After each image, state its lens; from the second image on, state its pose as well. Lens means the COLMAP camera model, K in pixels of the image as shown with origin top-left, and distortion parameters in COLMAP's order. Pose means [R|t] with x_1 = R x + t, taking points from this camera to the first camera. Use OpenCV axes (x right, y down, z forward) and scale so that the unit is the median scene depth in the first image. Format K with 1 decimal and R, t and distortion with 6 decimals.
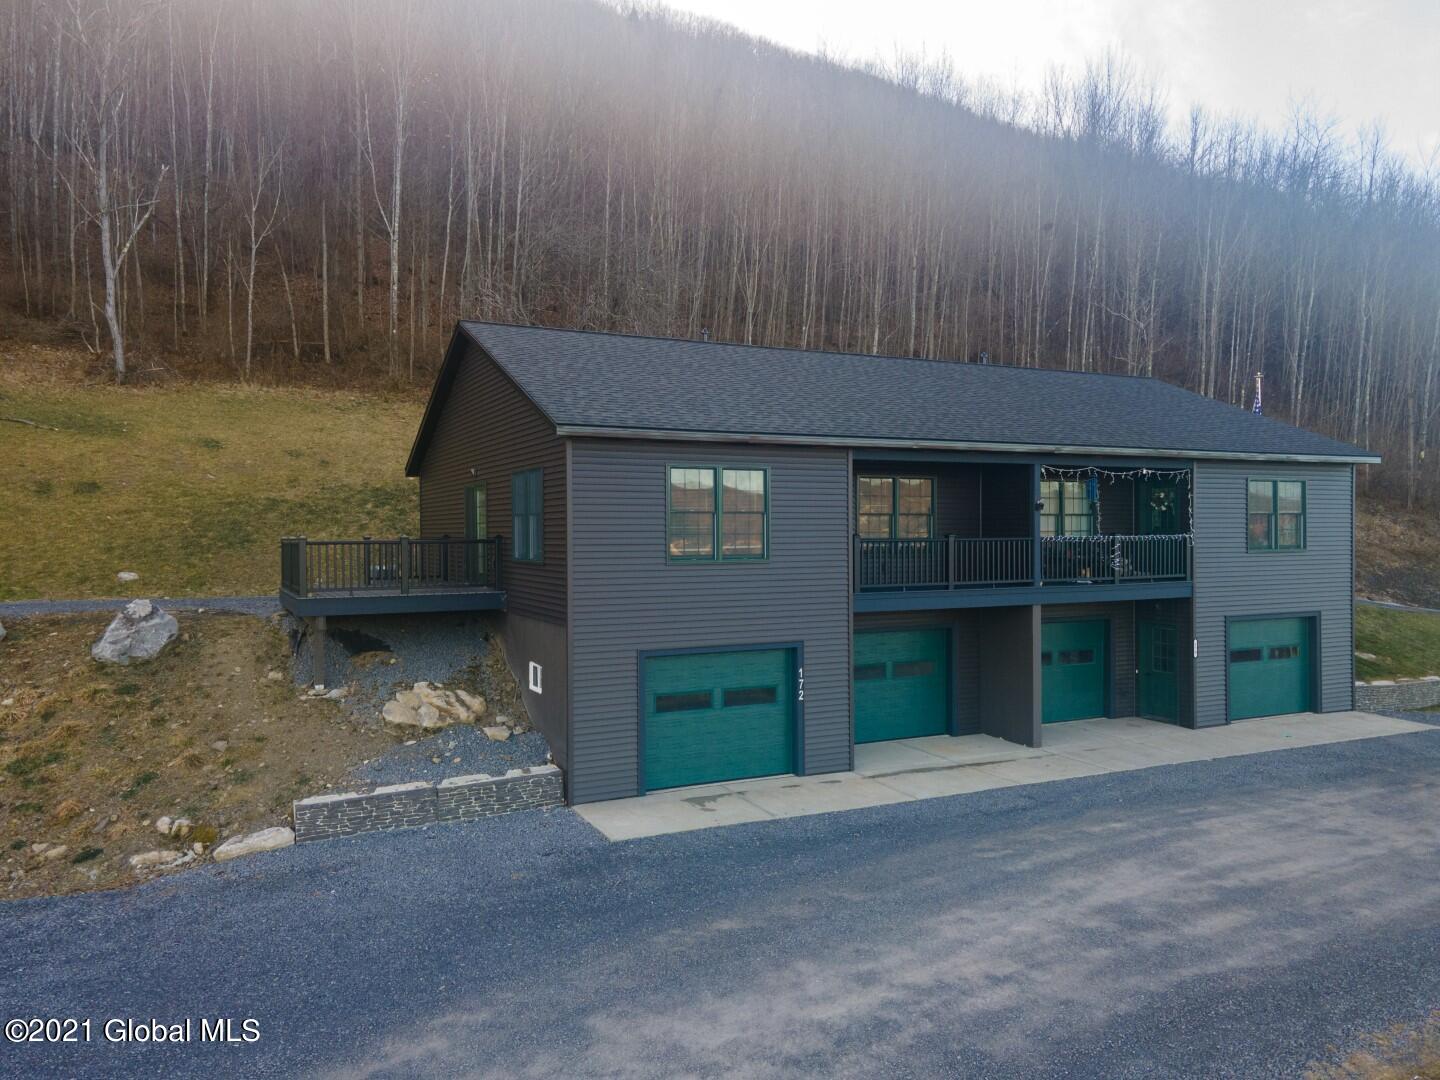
lens RADIAL K [[1045.4, 0, 720.0], [0, 1045.4, 540.0], [0, 0, 1]] dist [0.010594, 0.066932]
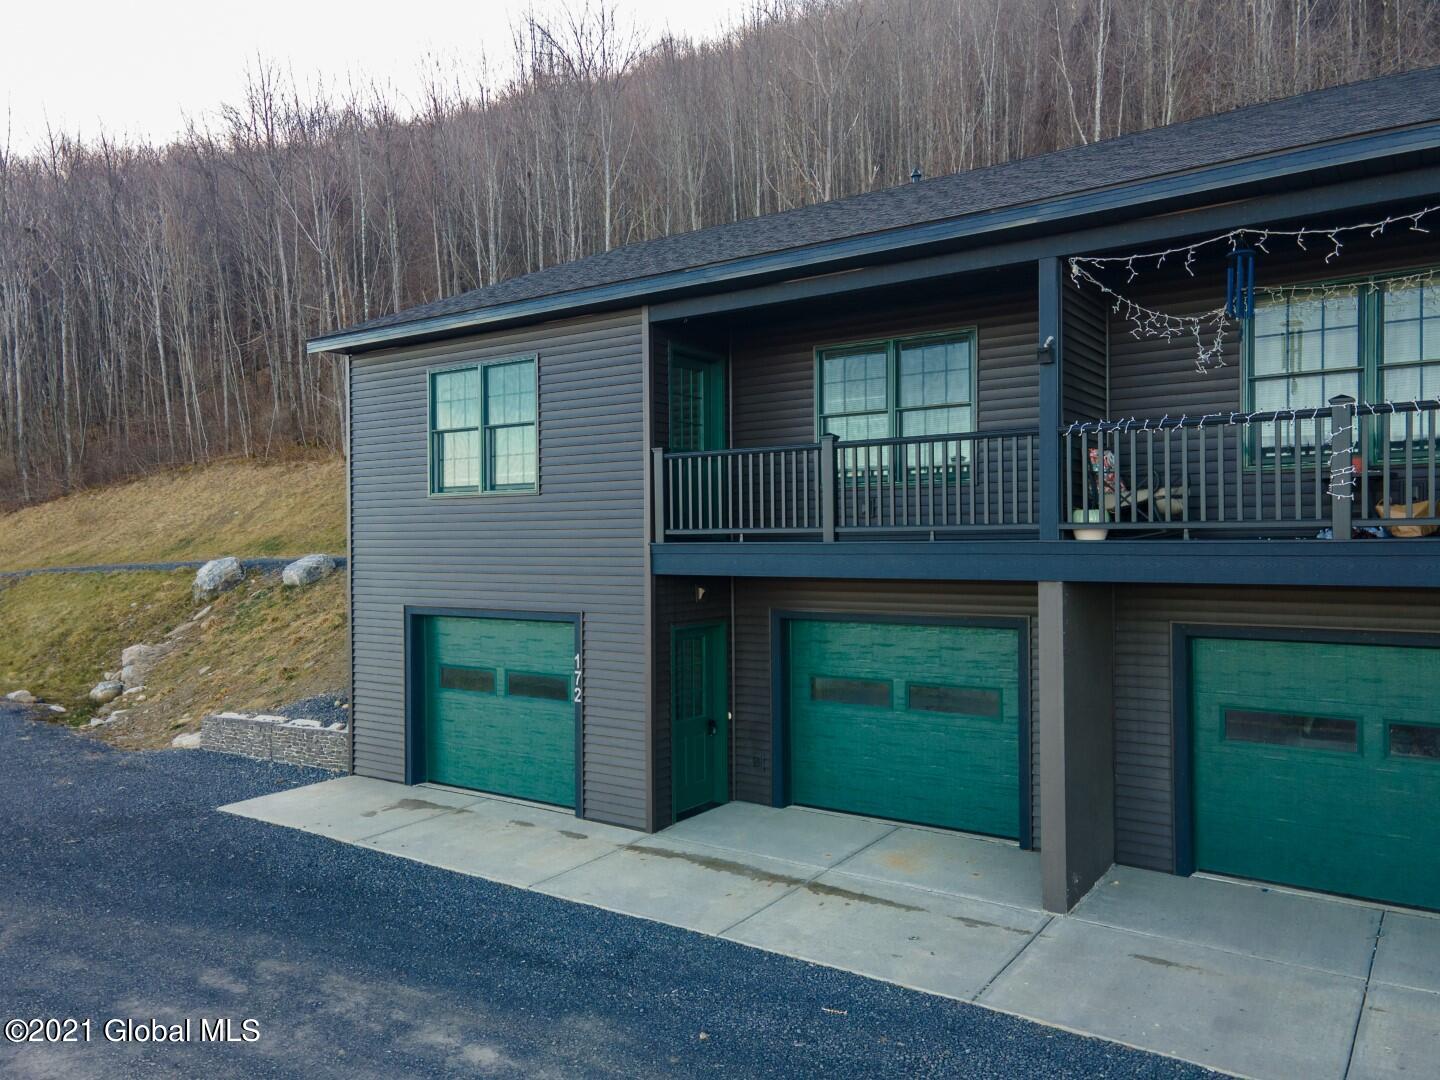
lens RADIAL K [[1045.4, 0, 720.0], [0, 1045.4, 540.0], [0, 0, 1]] dist [0.010594, 0.066932]
pose [[0.487749, 0.000085, -0.872984, 0.746445], [-0.002748, 0.999995, -0.001438, 0.055144], [0.872980, 0.003101, 0.487747, 0.808780]]
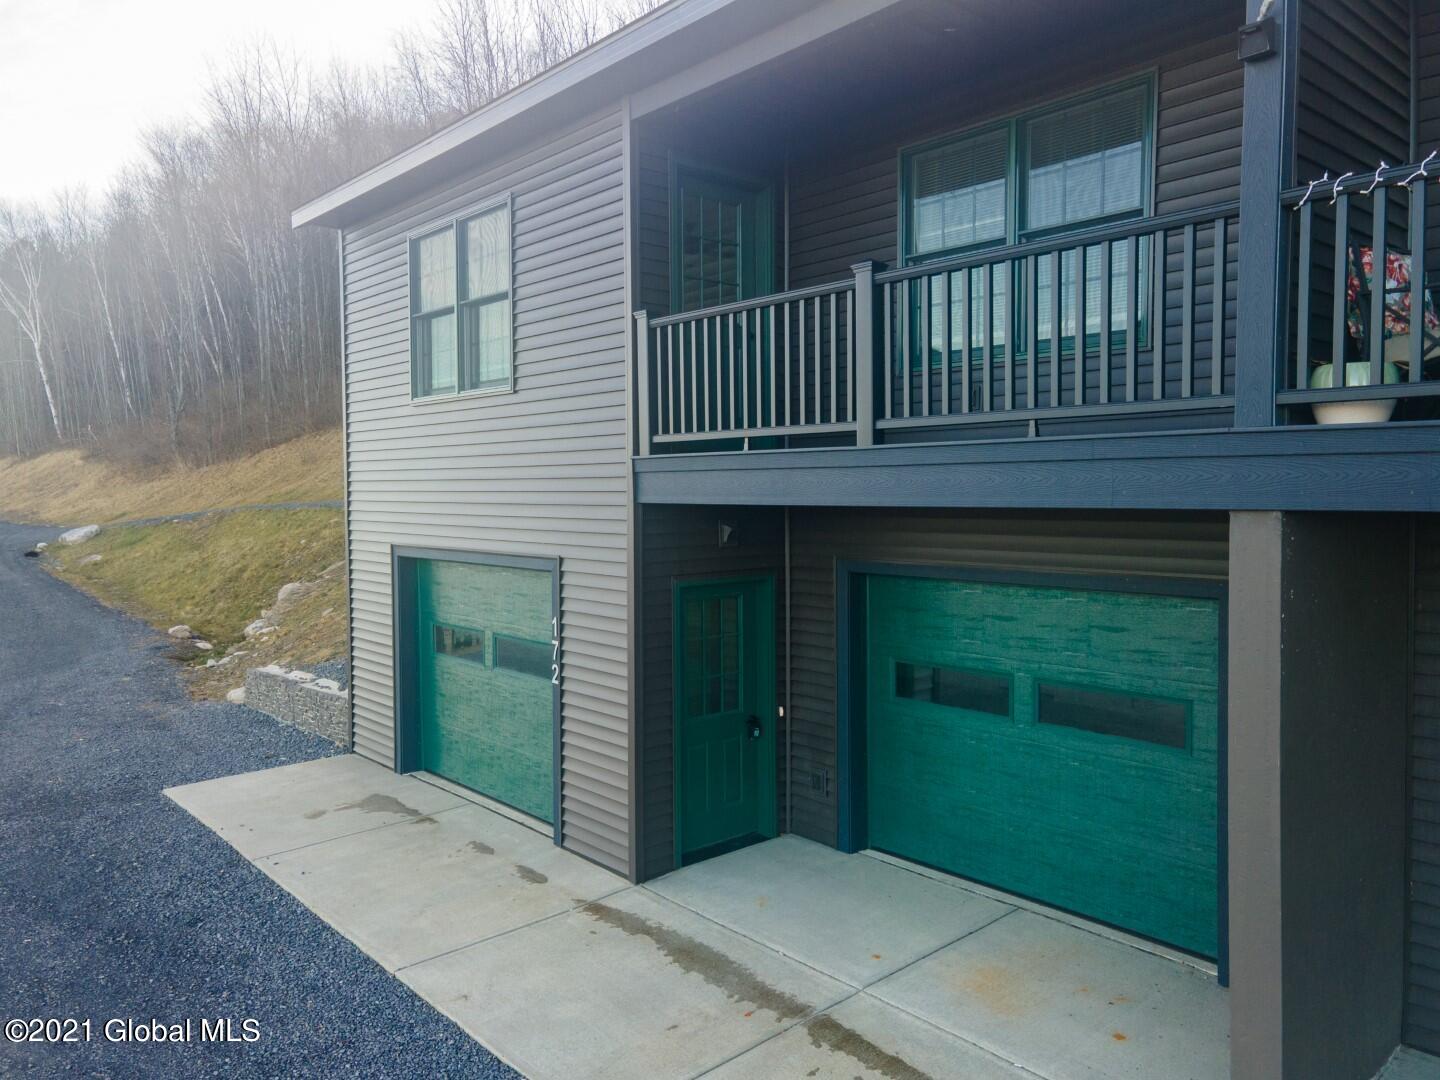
lens RADIAL K [[1052.3, 0, 721.1], [0, 1052.3, 530.4], [0, 0, 1]] dist [-0.004631, 0.064466]
pose [[0.264565, 0.041391, -0.963479, 0.585149], [-0.003810, 0.999116, 0.041875, 0.069051], [0.964360, -0.007408, 0.264489, 1.013554]]
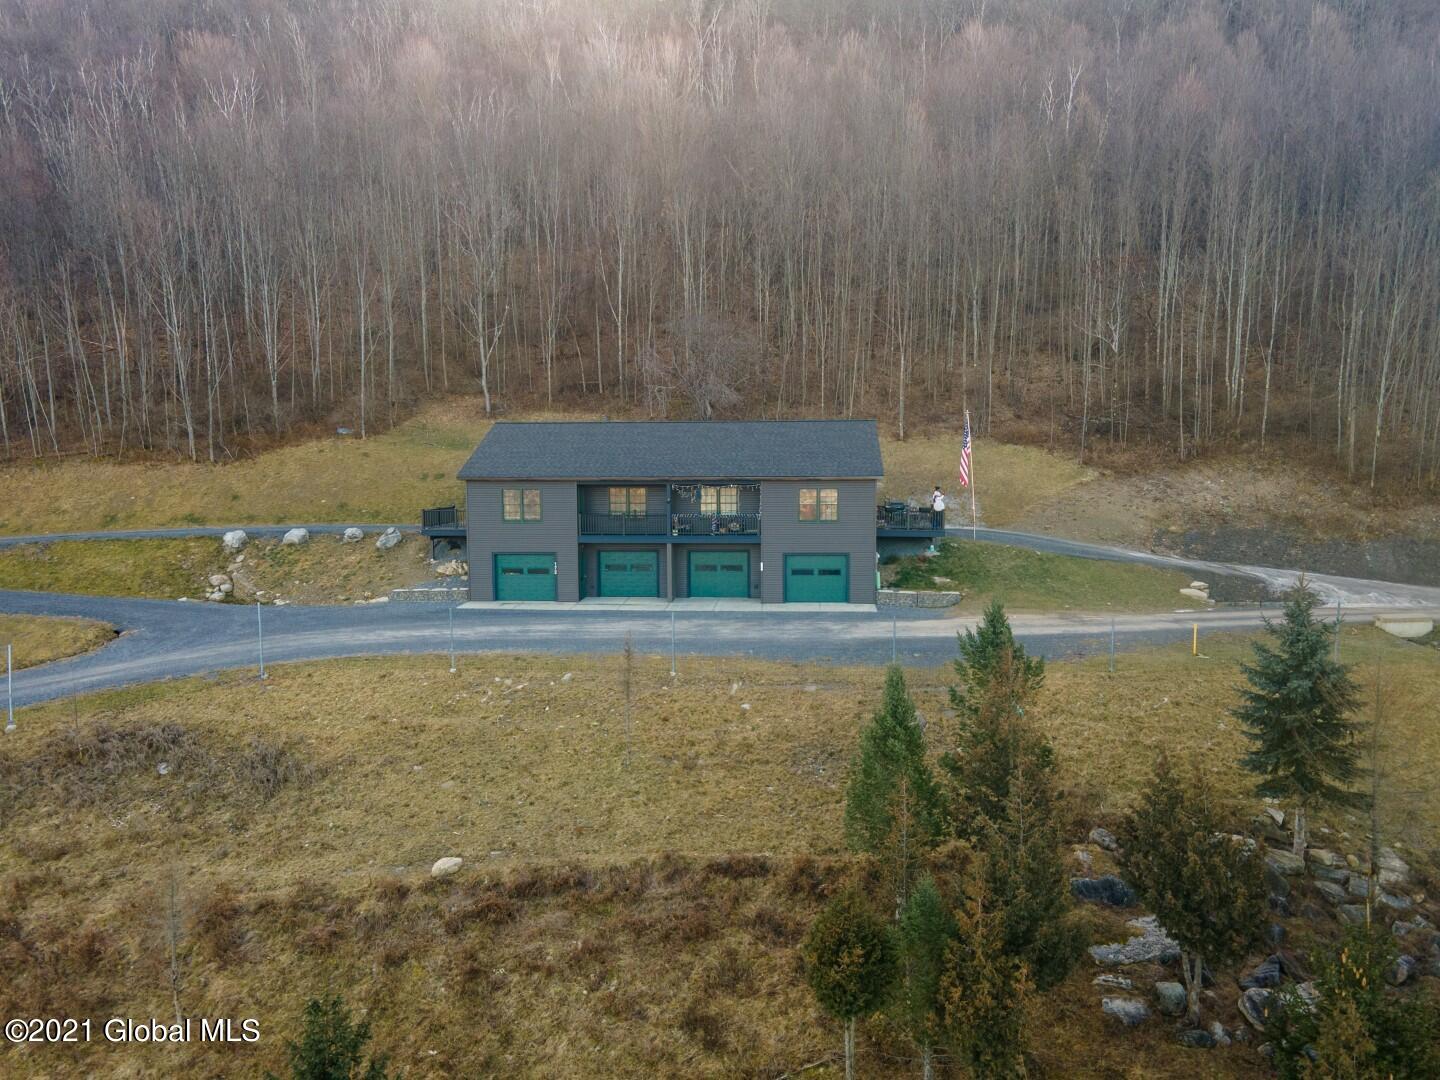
lens RADIAL K [[1045.4, 0, 720.0], [0, 1045.4, 540.0], [0, 0, 1]] dist [0.010594, 0.066932]
pose [[0.857396, 0.043614, -0.512805, 1.958324], [-0.004948, 0.997055, 0.076526, -0.154246], [0.514633, -0.063076, 0.855088, -1.170063]]
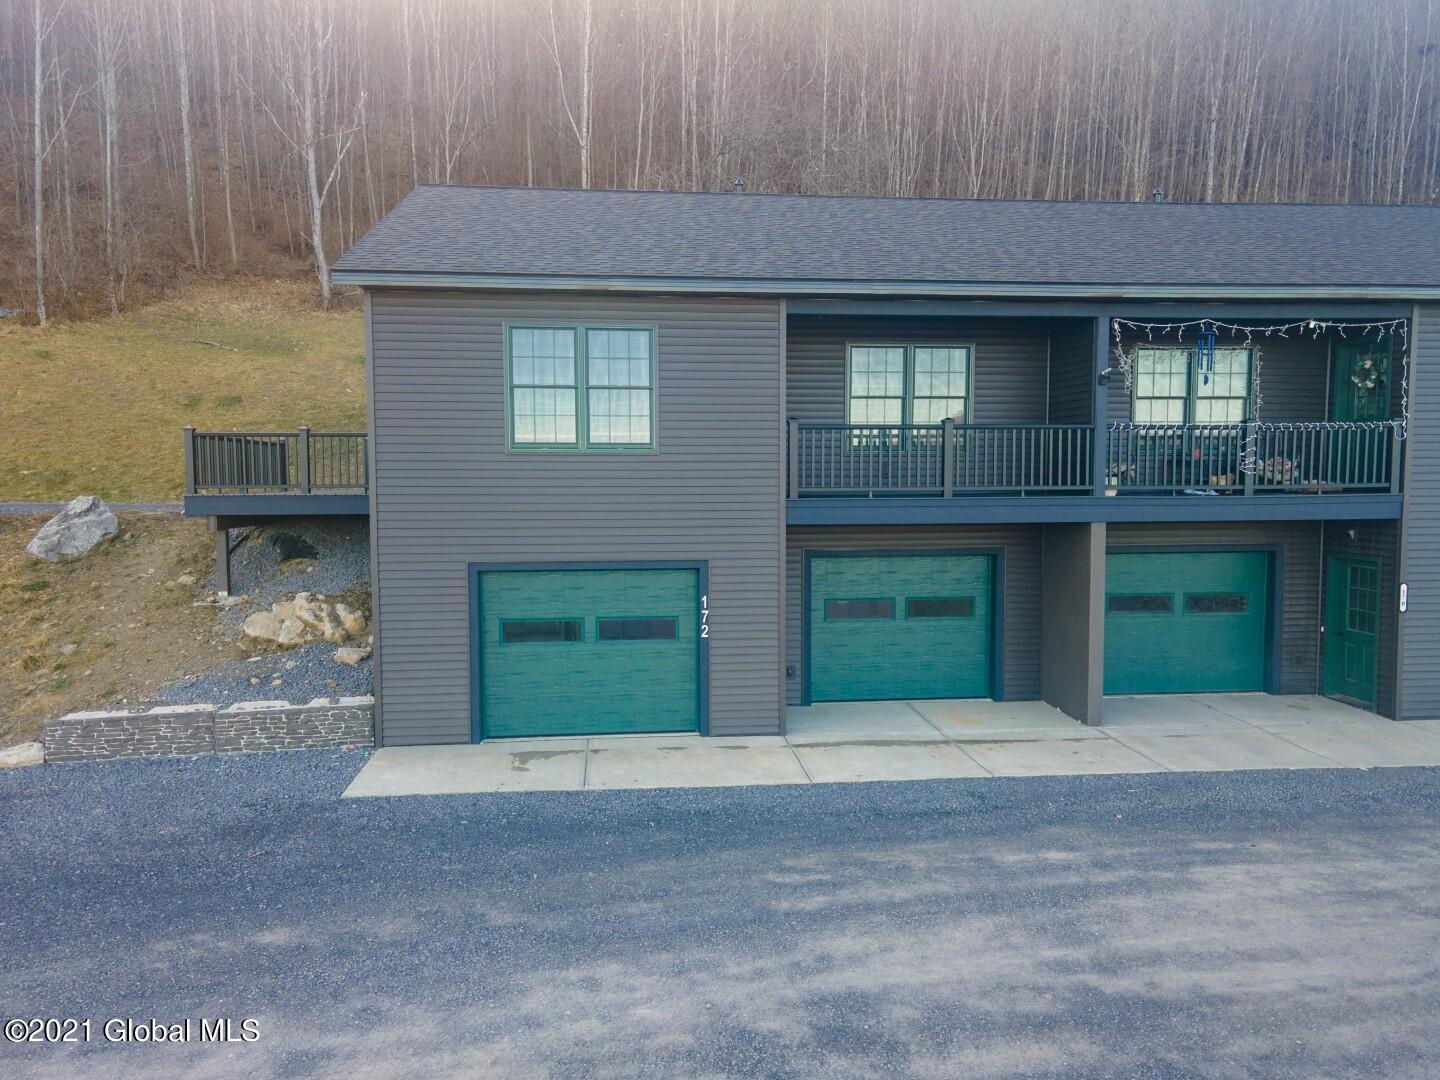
lens RADIAL K [[1045.4, 0, 720.0], [0, 1045.4, 540.0], [0, 0, 1]] dist [0.010594, 0.066932]
pose [[0.939333, 0.024559, -0.342128, 0.369424], [-0.004696, 0.998261, 0.058764, 0.040932], [0.342976, -0.053592, 0.937814, 0.318329]]
